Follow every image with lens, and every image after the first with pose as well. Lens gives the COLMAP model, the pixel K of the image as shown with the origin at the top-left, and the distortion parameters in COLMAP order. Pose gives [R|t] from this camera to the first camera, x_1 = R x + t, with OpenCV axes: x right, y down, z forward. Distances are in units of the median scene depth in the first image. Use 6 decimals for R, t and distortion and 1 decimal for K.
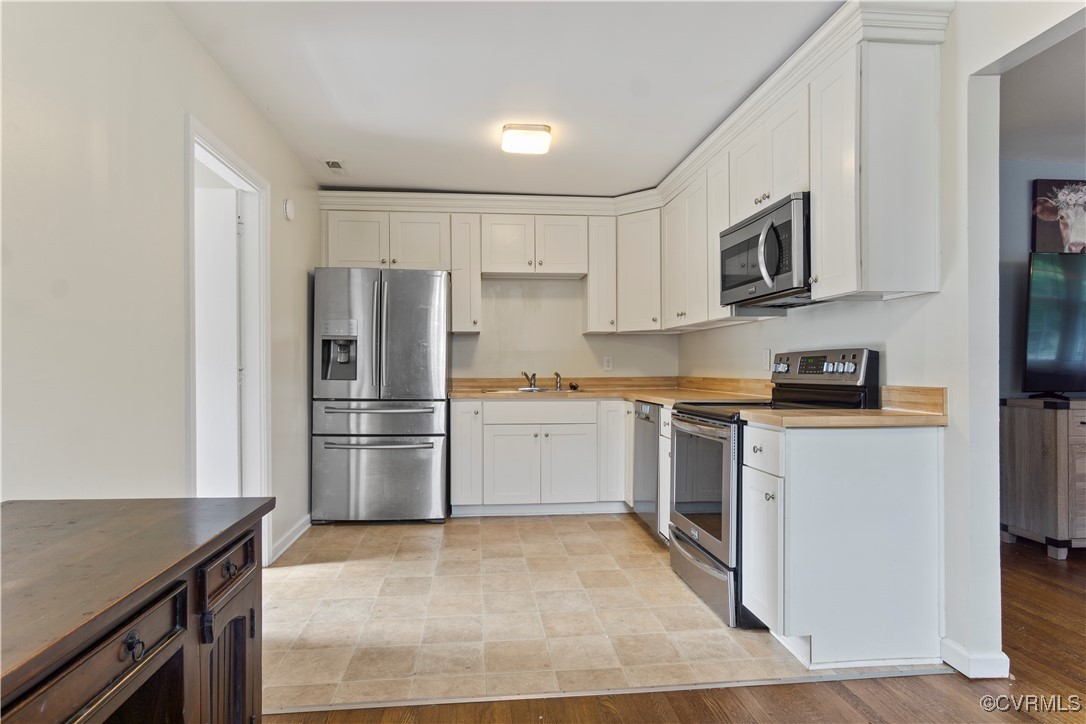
lens RADIAL K [[615.9, 0, 543.0], [0, 615.9, 362.0], [0, 0, 1]] dist [0.000439, 0.001170]
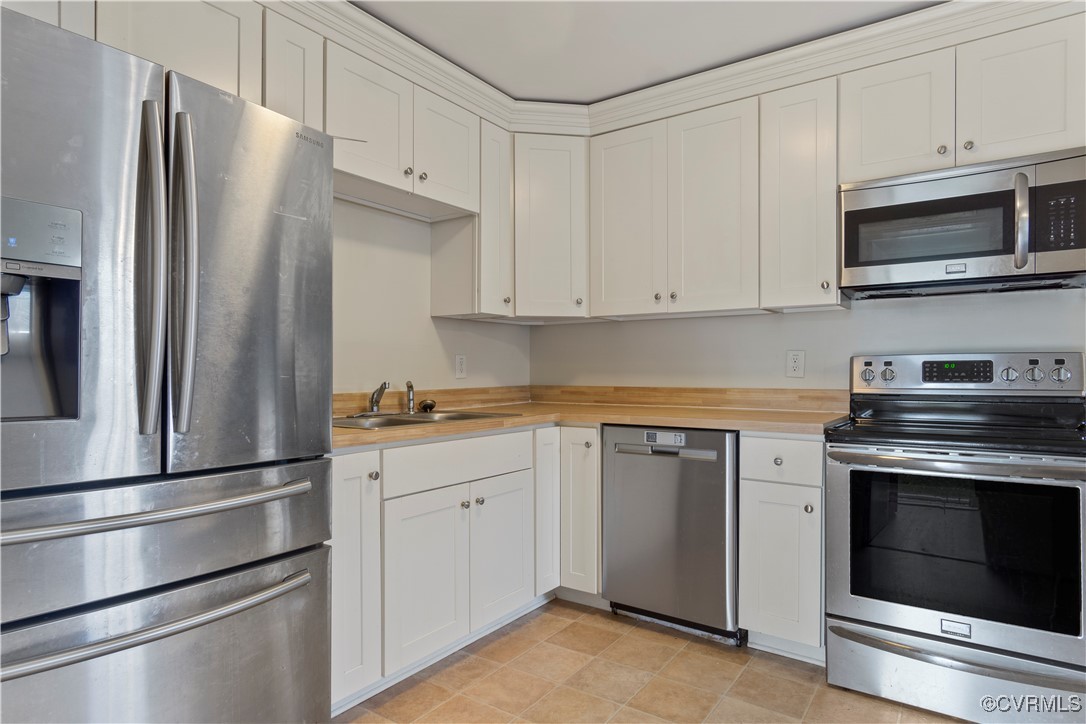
lens RADIAL K [[615.9, 0, 543.0], [0, 615.9, 362.0], [0, 0, 1]] dist [0.000439, 0.001170]
pose [[0.642620, 0.013933, 0.766059, -0.359363], [-0.008870, 0.999903, -0.010746, 0.004440], [-0.766134, 0.000111, 0.642681, 0.606959]]
